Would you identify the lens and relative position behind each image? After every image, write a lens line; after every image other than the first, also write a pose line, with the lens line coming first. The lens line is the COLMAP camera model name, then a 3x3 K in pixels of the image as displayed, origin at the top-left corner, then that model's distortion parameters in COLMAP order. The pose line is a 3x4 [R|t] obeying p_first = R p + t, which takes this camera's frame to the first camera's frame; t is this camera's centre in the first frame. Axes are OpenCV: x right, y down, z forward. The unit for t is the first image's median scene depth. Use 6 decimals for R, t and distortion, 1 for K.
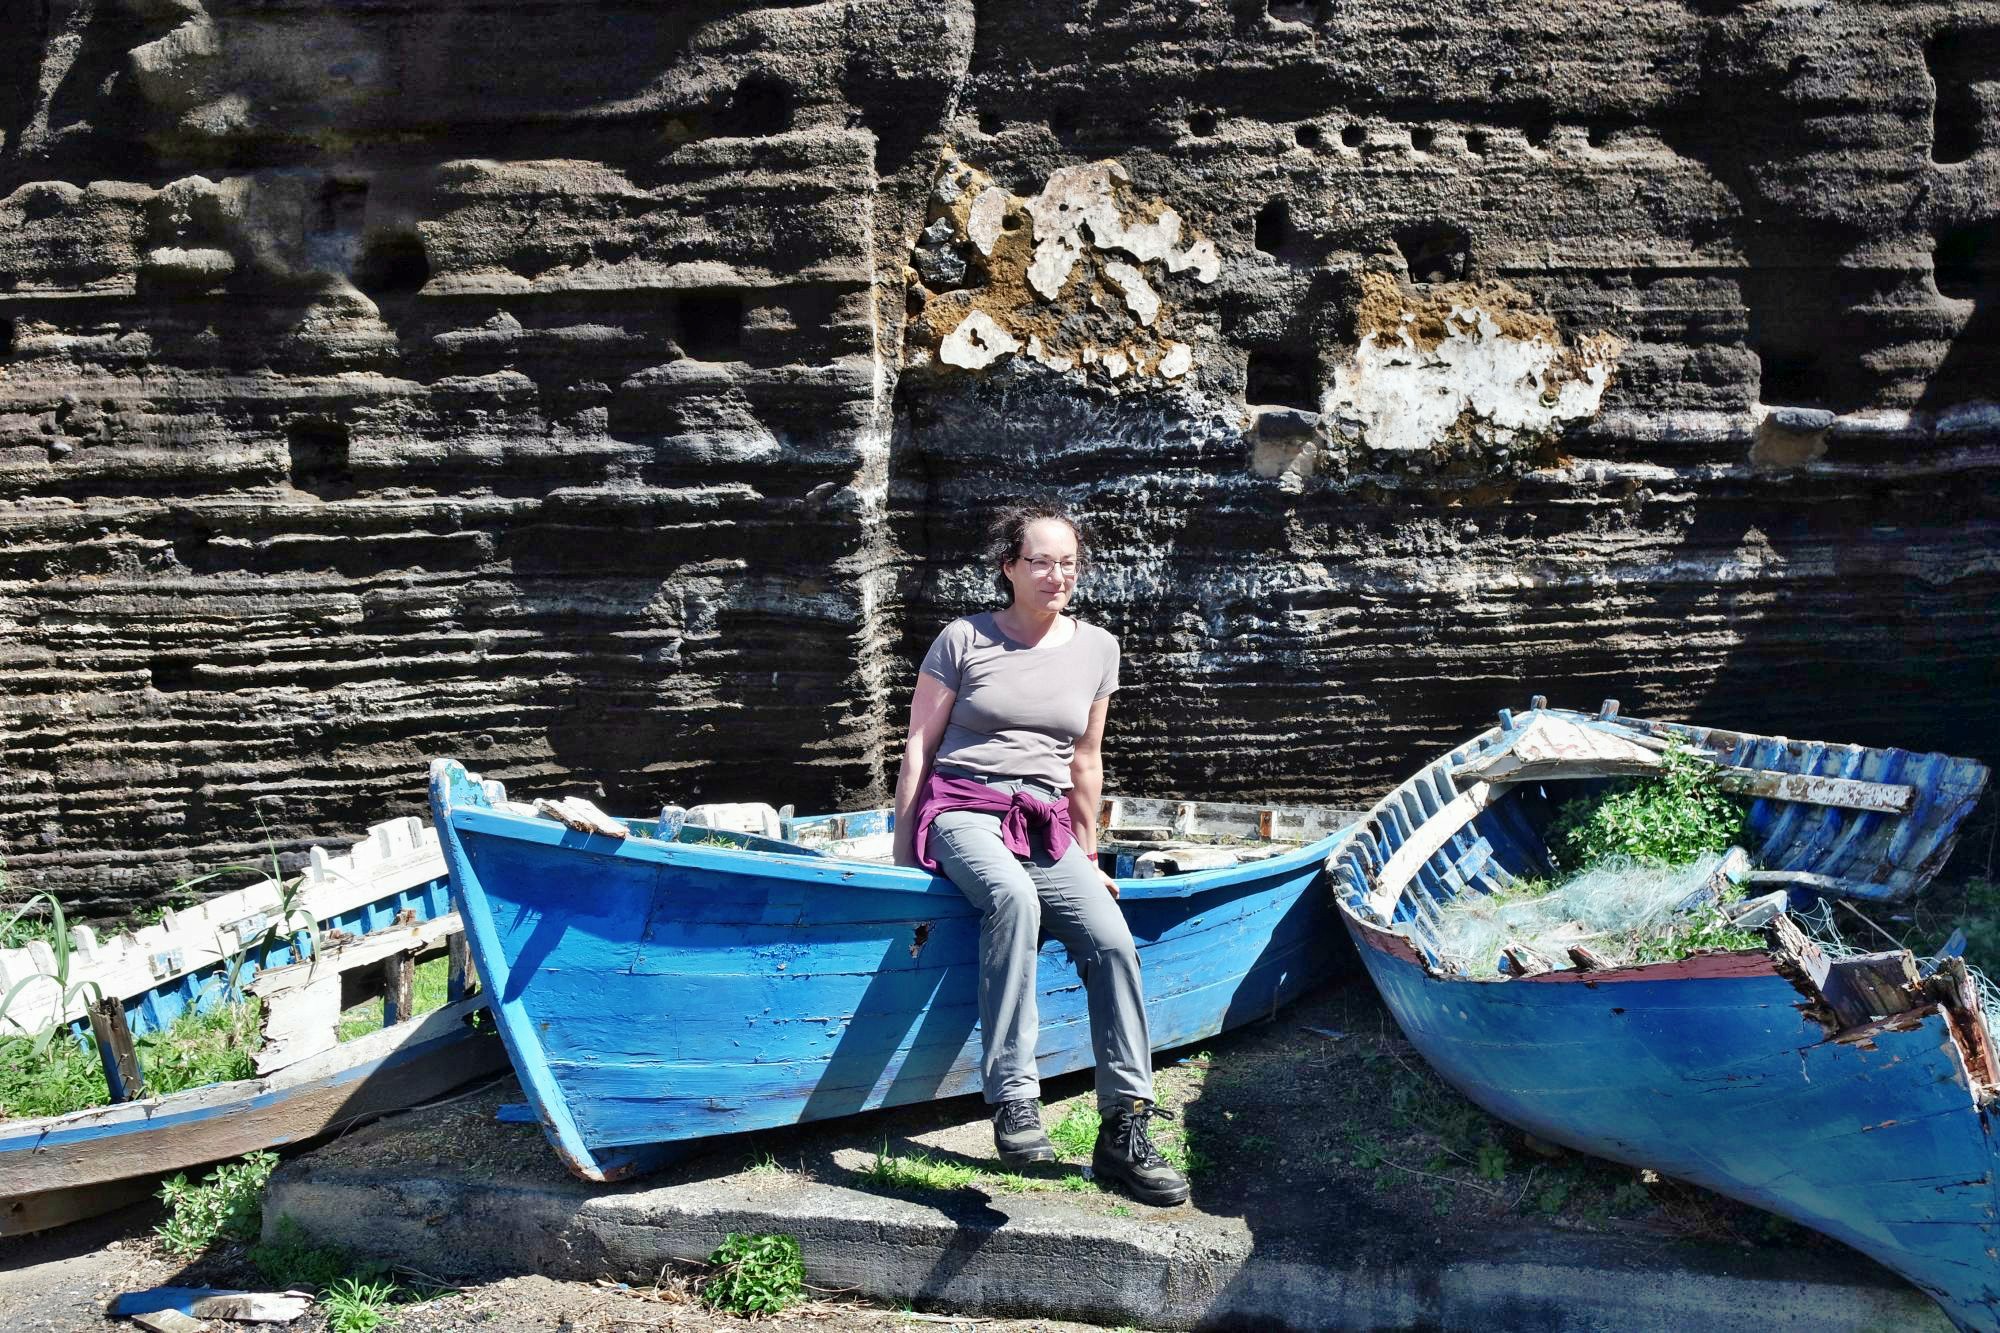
lens RADIAL K [[2045.0, 0, 998.2], [0, 2045.0, 677.8], [0, 0, 1]] dist [-0.016740, 0.000000]
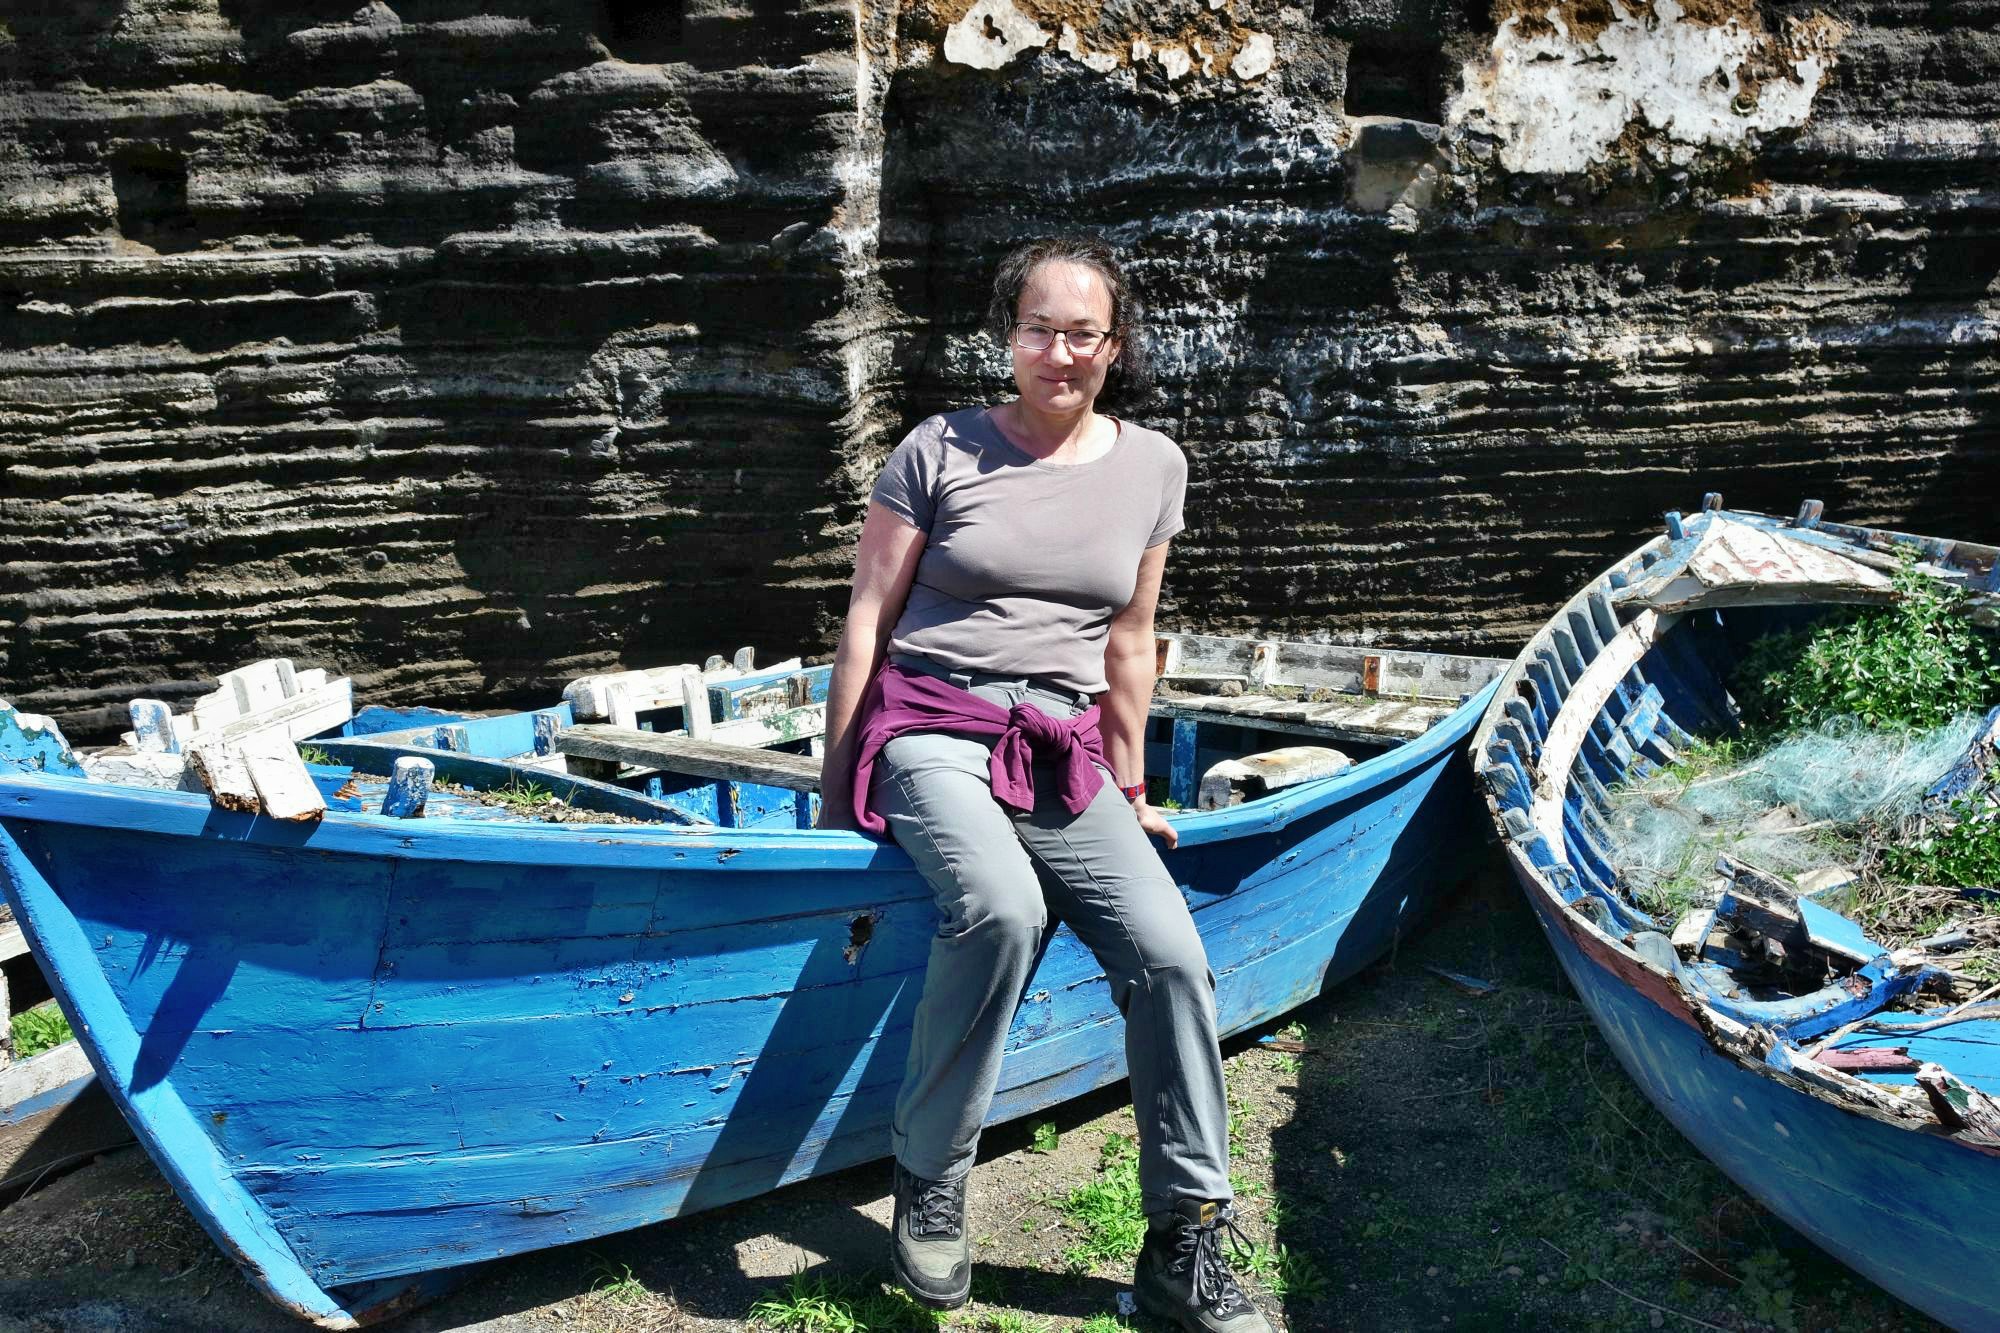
lens RADIAL K [[2045.0, 0, 994.2], [0, 2045.0, 687.2], [0, 0, 1]] dist [-0.016740, 0.000000]
pose [[0.999556, -0.002468, -0.029702, 0.012090], [0.005986, 0.992884, 0.118937, -0.012723], [0.029197, -0.119062, 0.992457, 0.214791]]
